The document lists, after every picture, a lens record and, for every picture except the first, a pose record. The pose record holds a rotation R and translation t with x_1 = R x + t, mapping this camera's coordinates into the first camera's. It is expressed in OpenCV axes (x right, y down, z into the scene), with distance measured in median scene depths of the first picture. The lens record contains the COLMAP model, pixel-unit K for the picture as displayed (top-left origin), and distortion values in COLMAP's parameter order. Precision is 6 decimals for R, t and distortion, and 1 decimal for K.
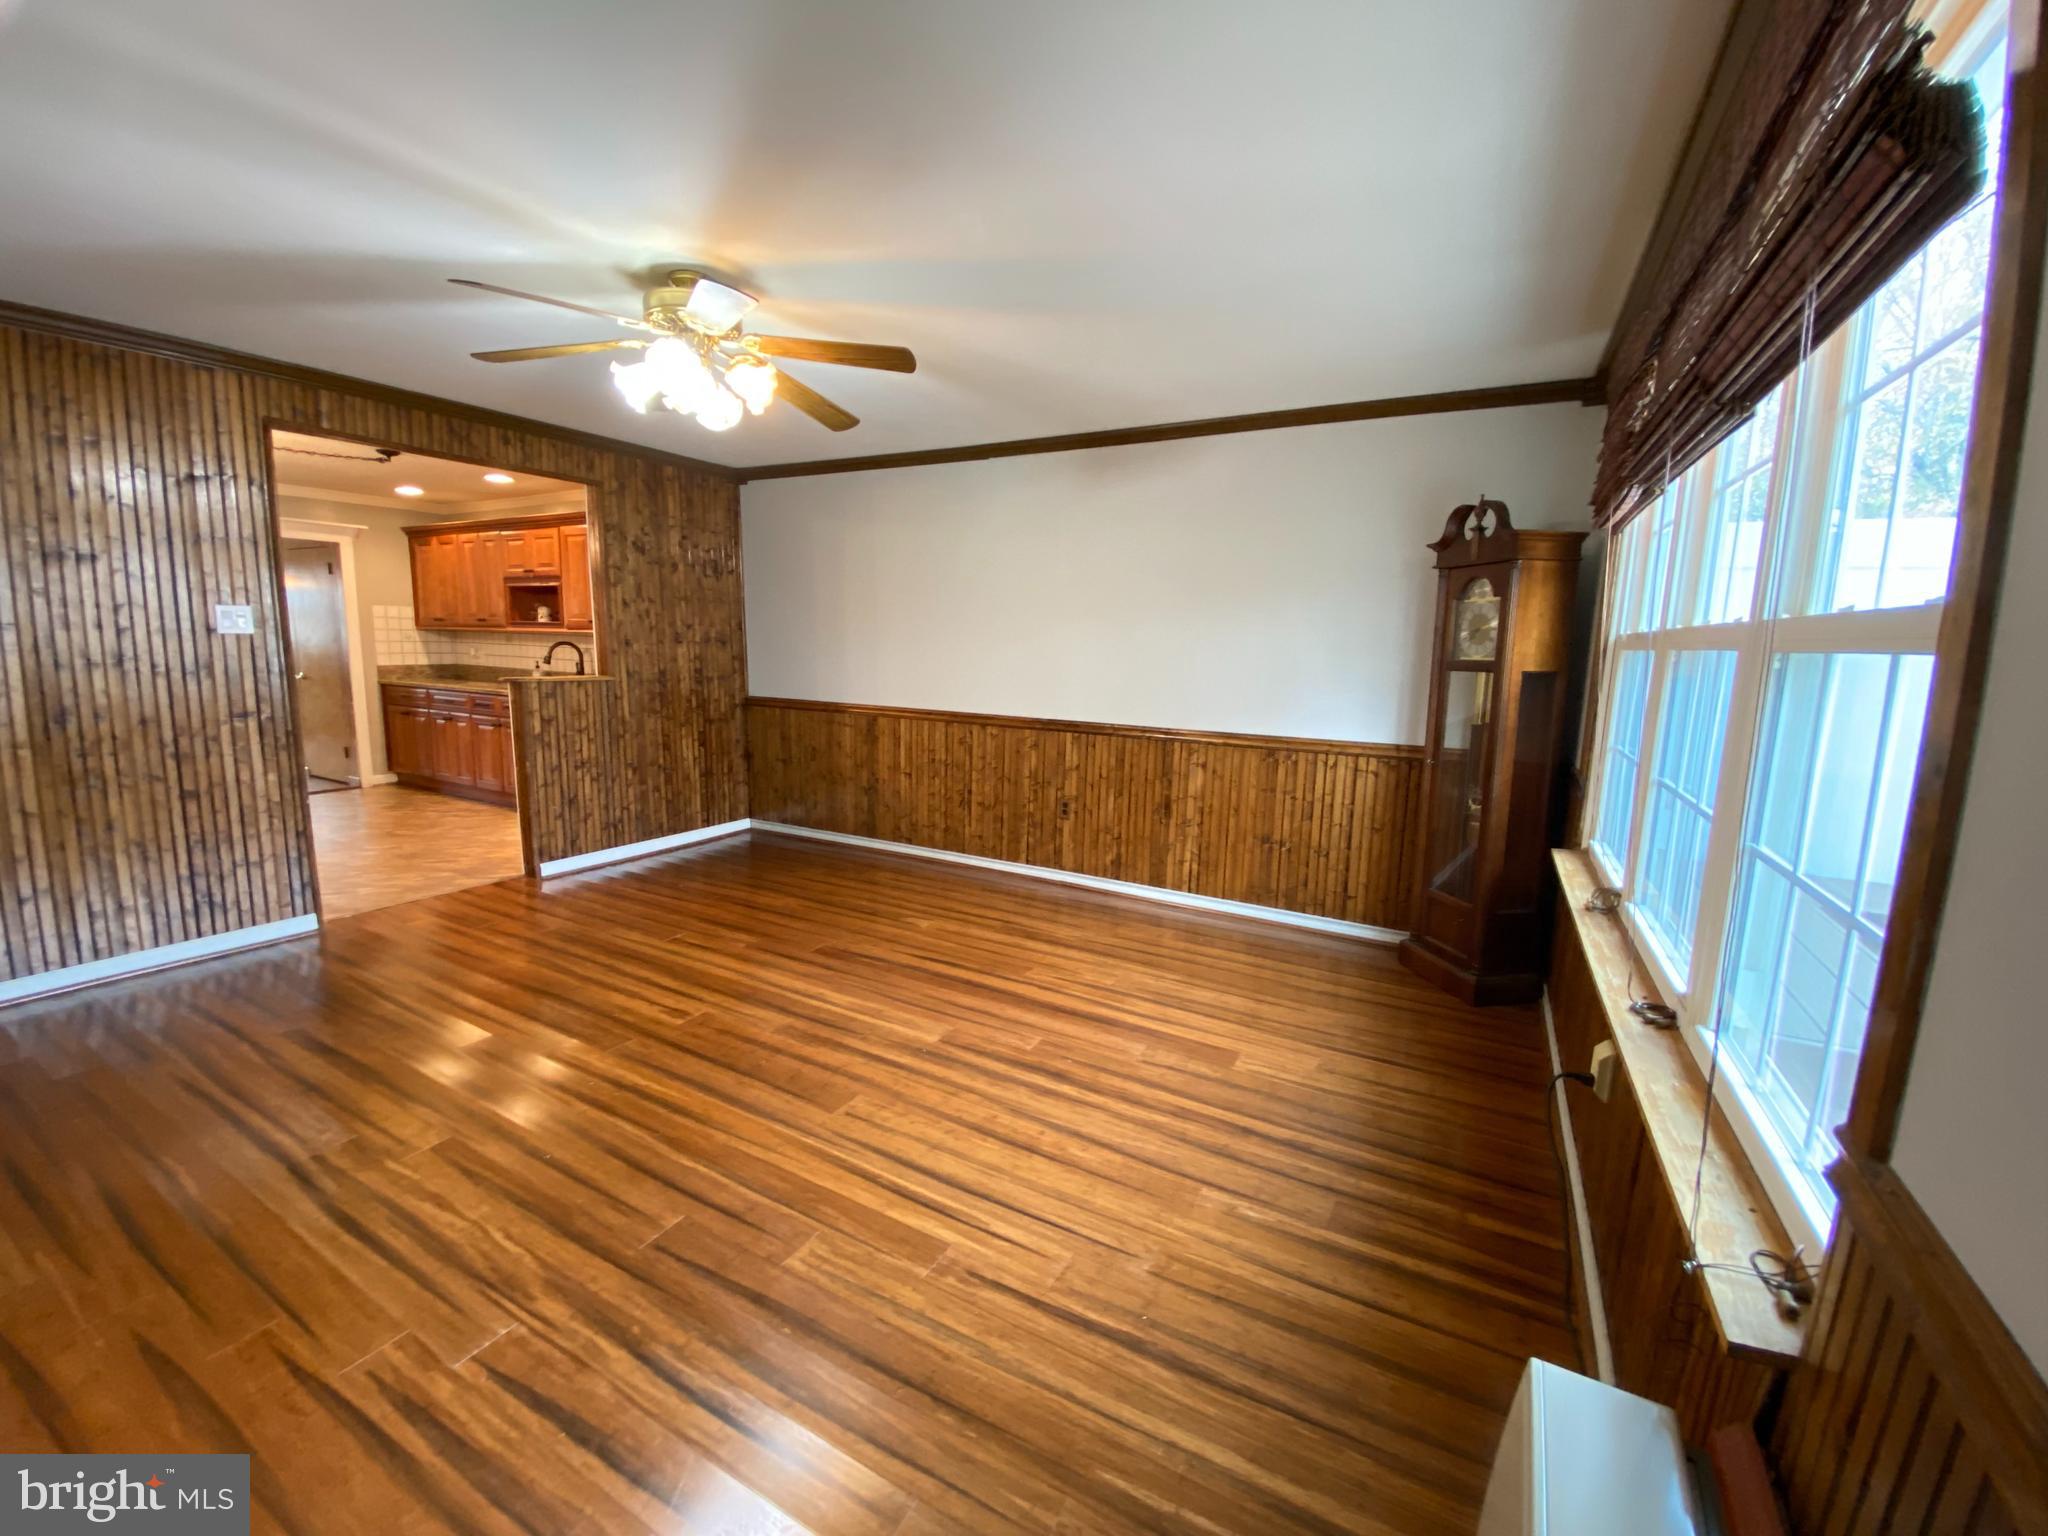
lens RADIAL K [[826.7, 0, 1017.1], [0, 826.7, 772.9], [0, 0, 1]] dist [0.009667, -0.010394]
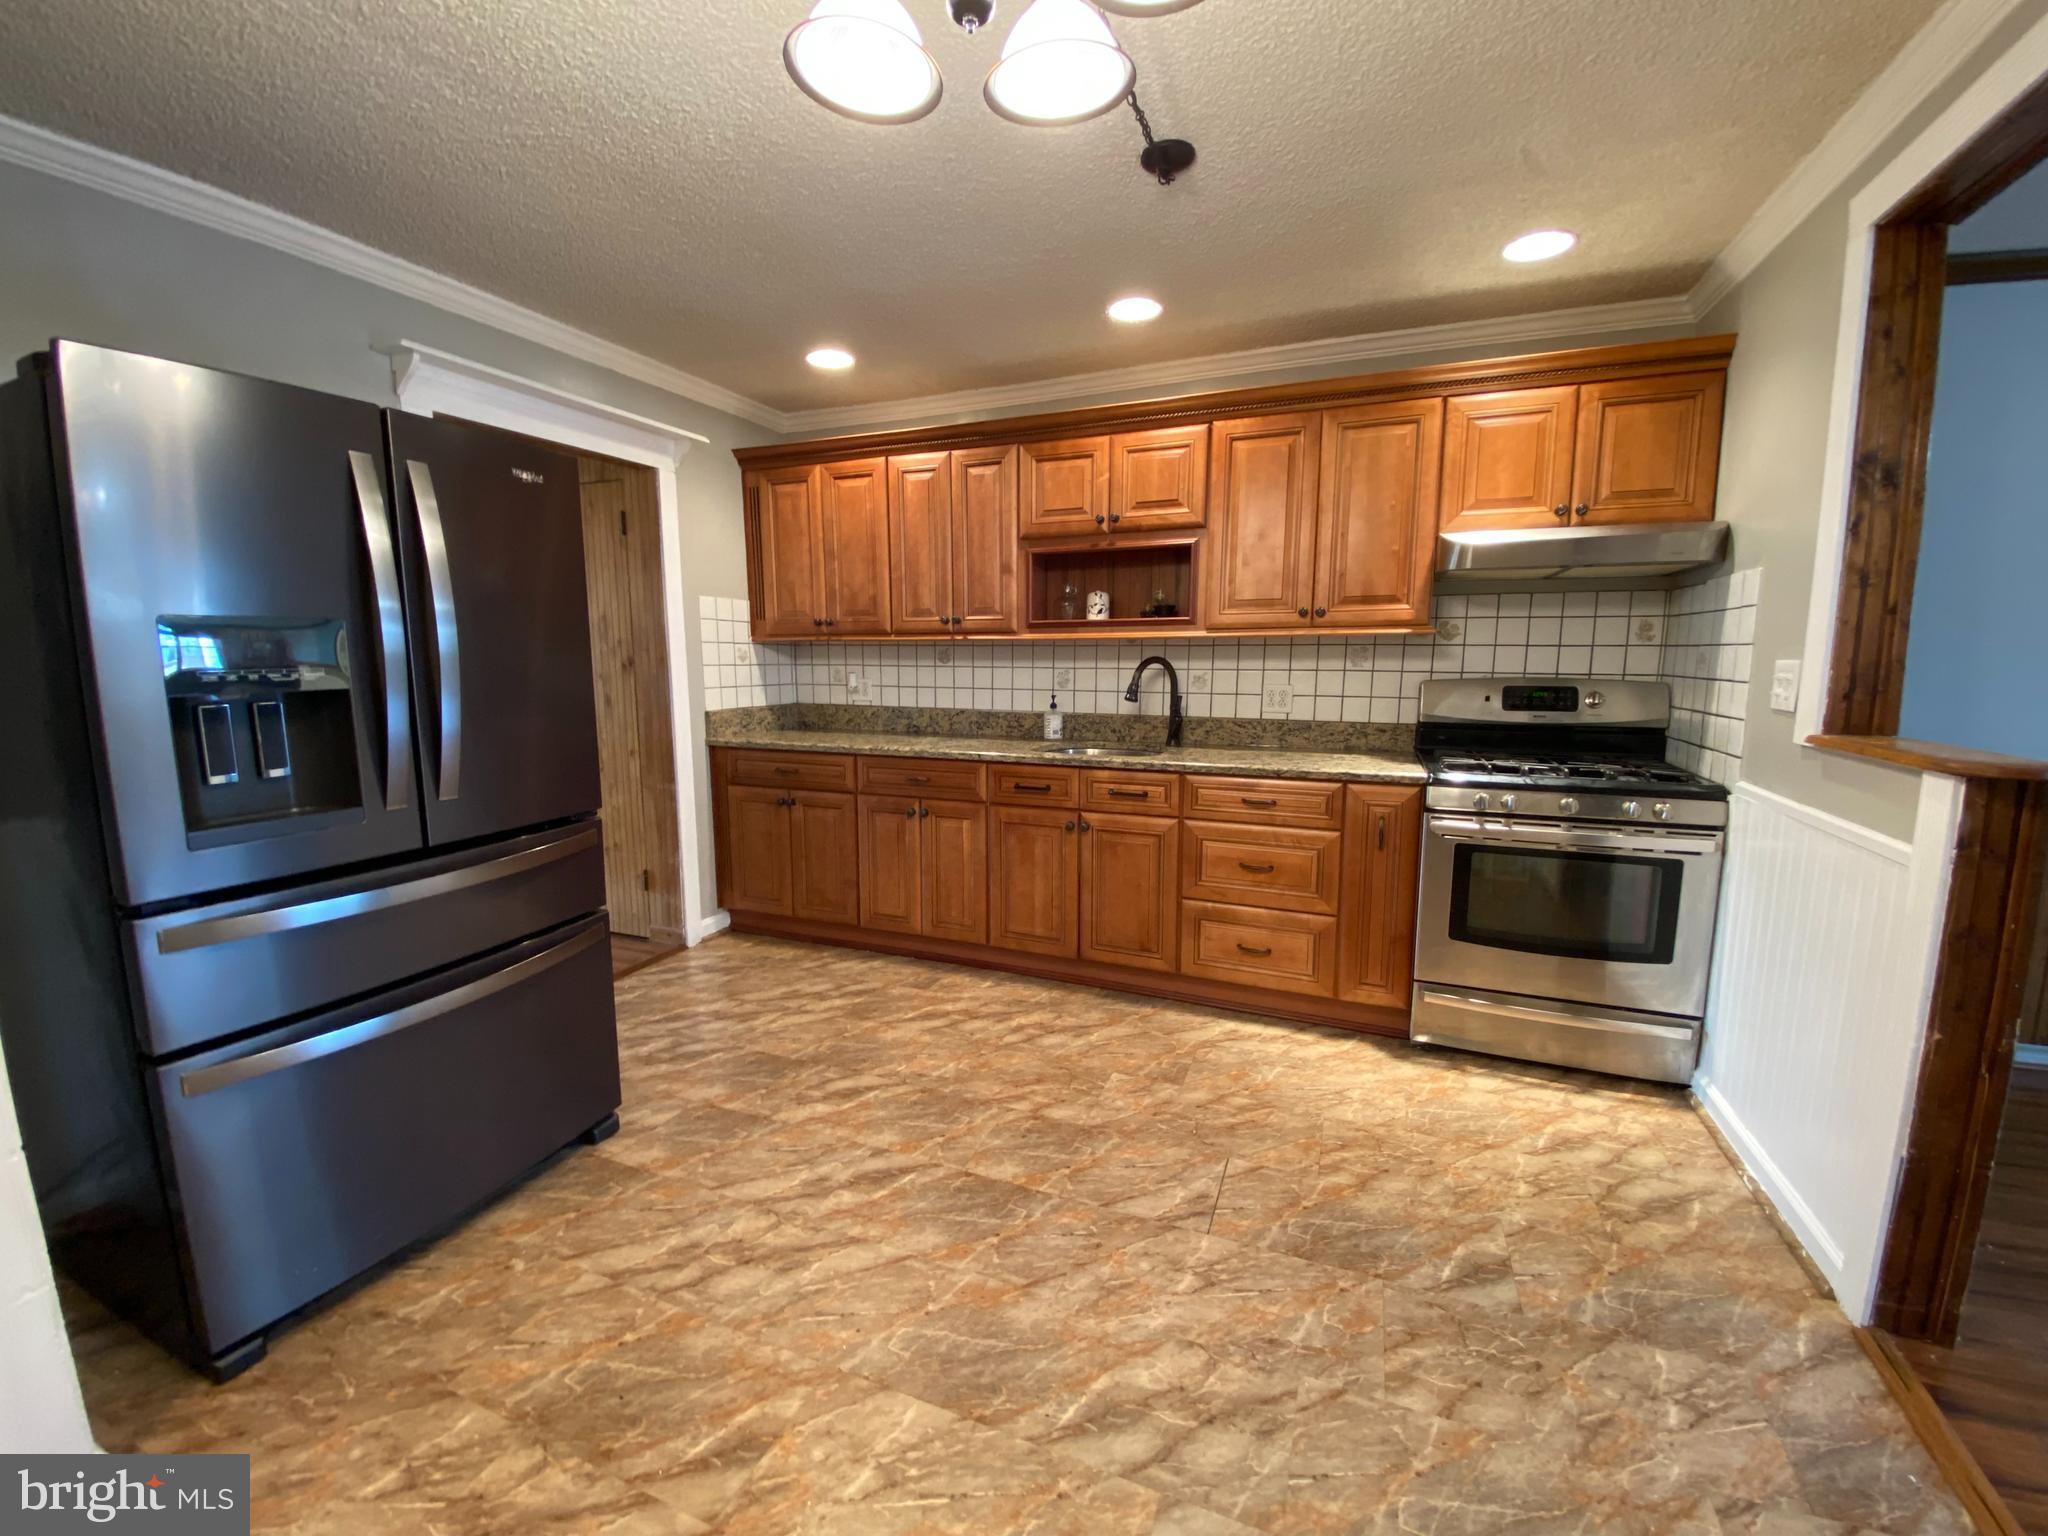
lens RADIAL K [[826.7, 0, 1043.6], [0, 826.7, 774.8], [0, 0, 1]] dist [0.009667, -0.010394]
pose [[0.990938, -0.038261, 0.128754, -0.645917], [0.040155, 0.999120, -0.012145, -0.076363], [-0.128176, 0.017205, 0.991602, 0.466706]]
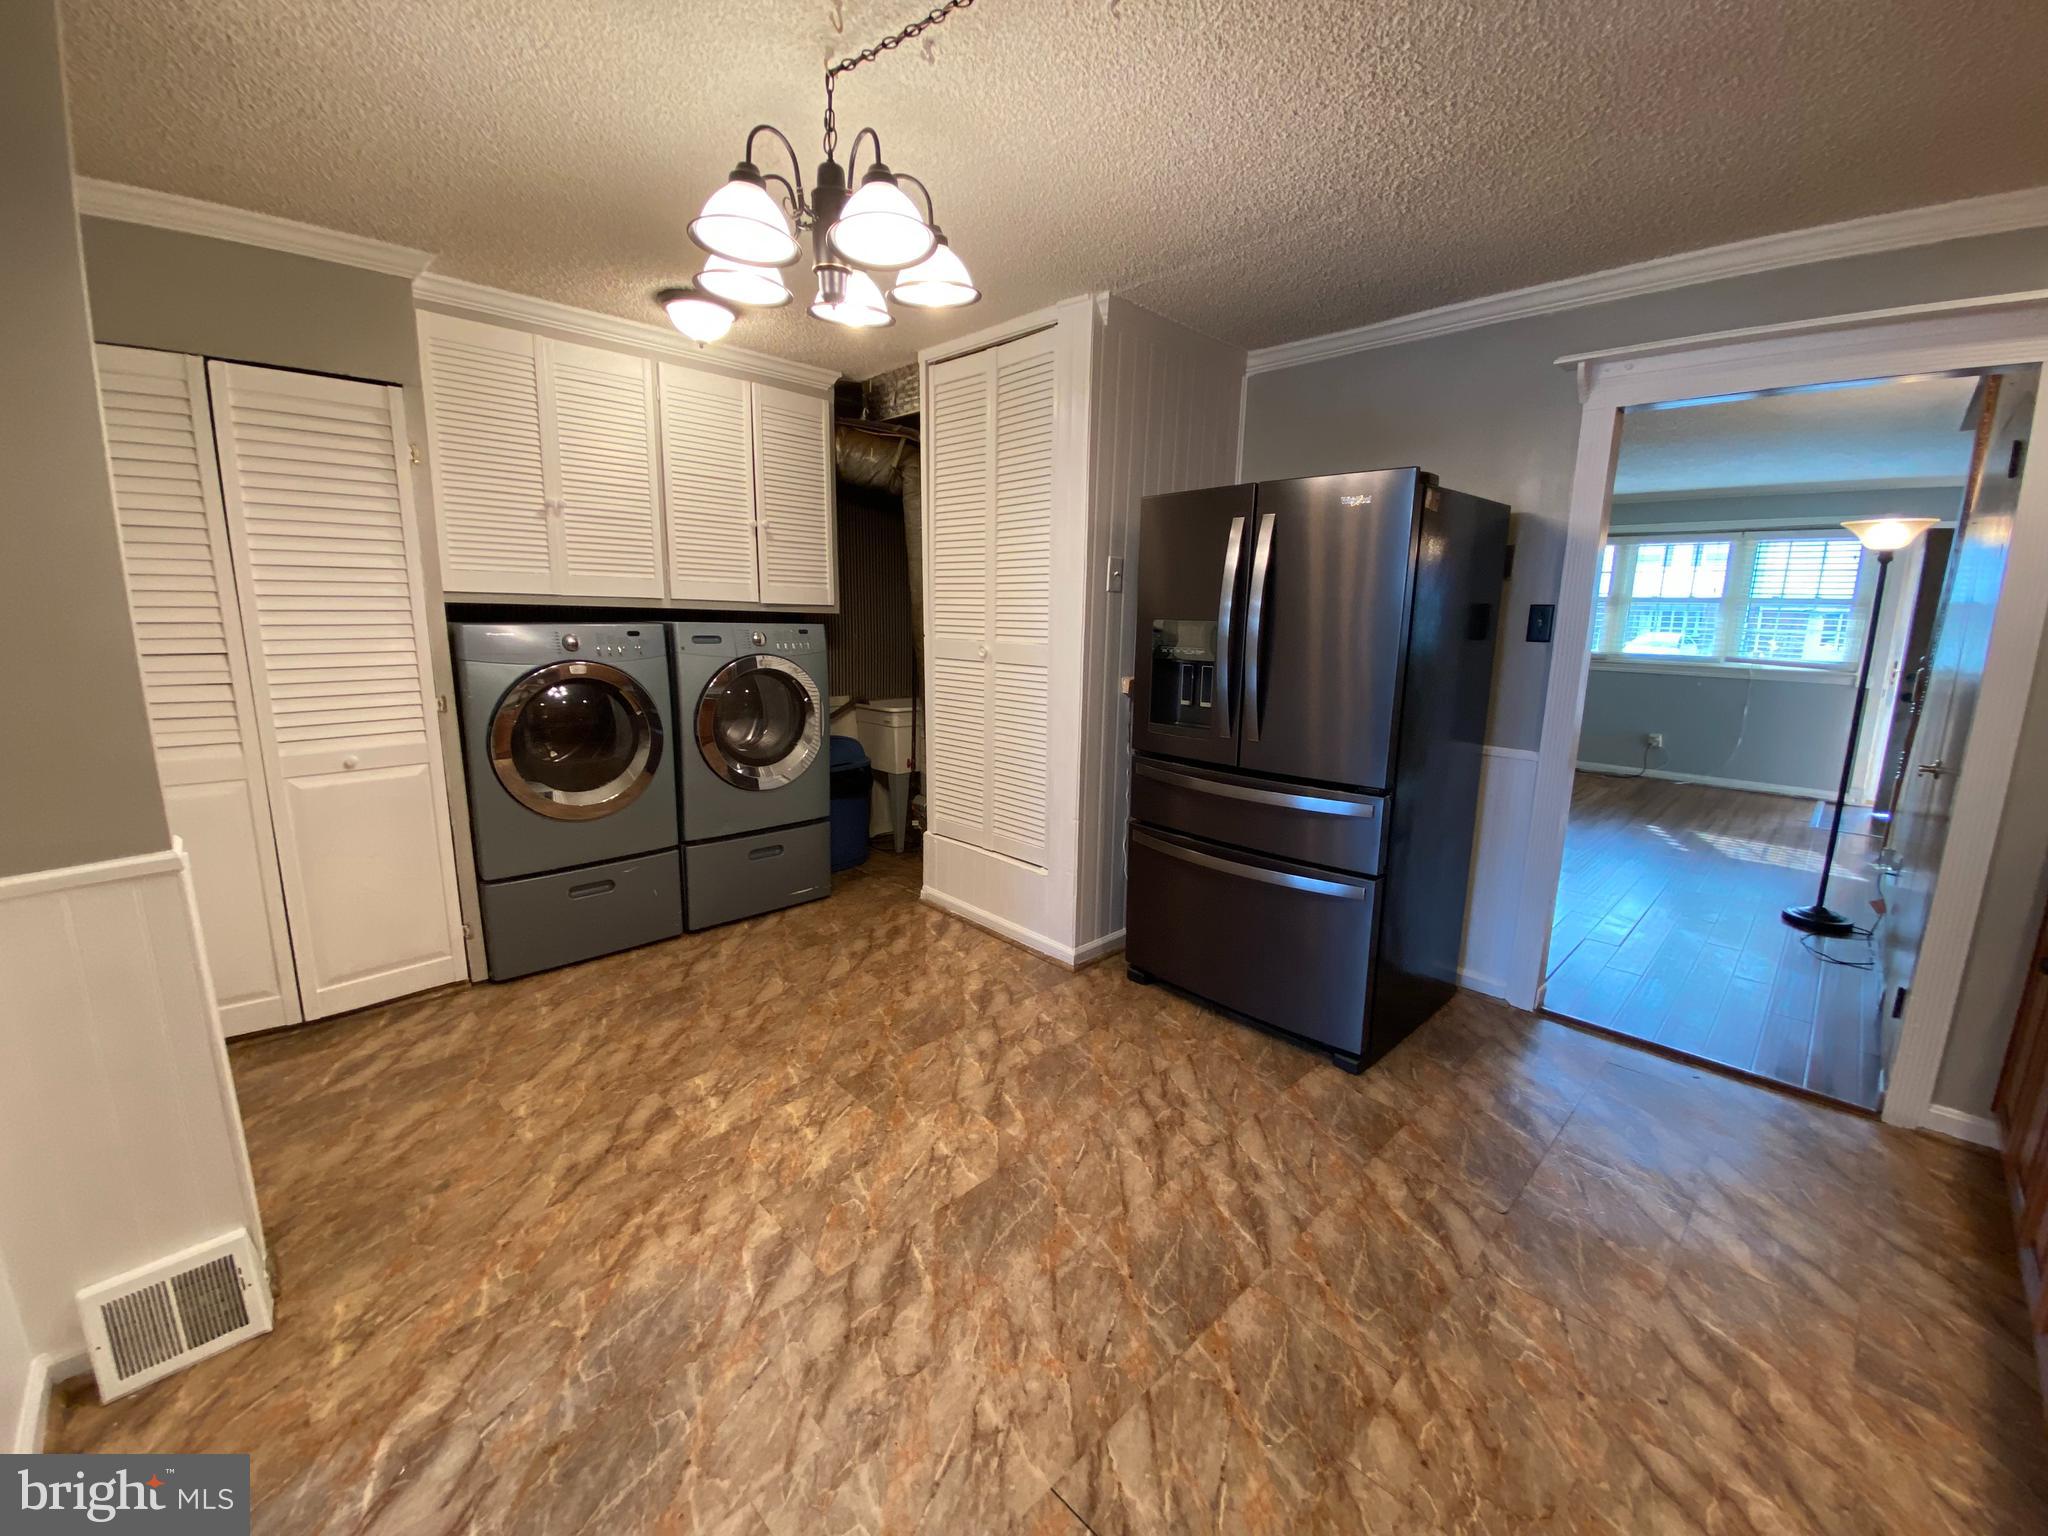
lens RADIAL K [[826.7, 0, 1017.9], [0, 826.7, 778.9], [0, 0, 1]] dist [0.009667, -0.010394]
pose [[-0.287492, 0.179638, -0.940786, -0.400847], [-0.183695, 0.953677, 0.238234, -0.134899], [0.940002, 0.241308, -0.241176, 0.736889]]
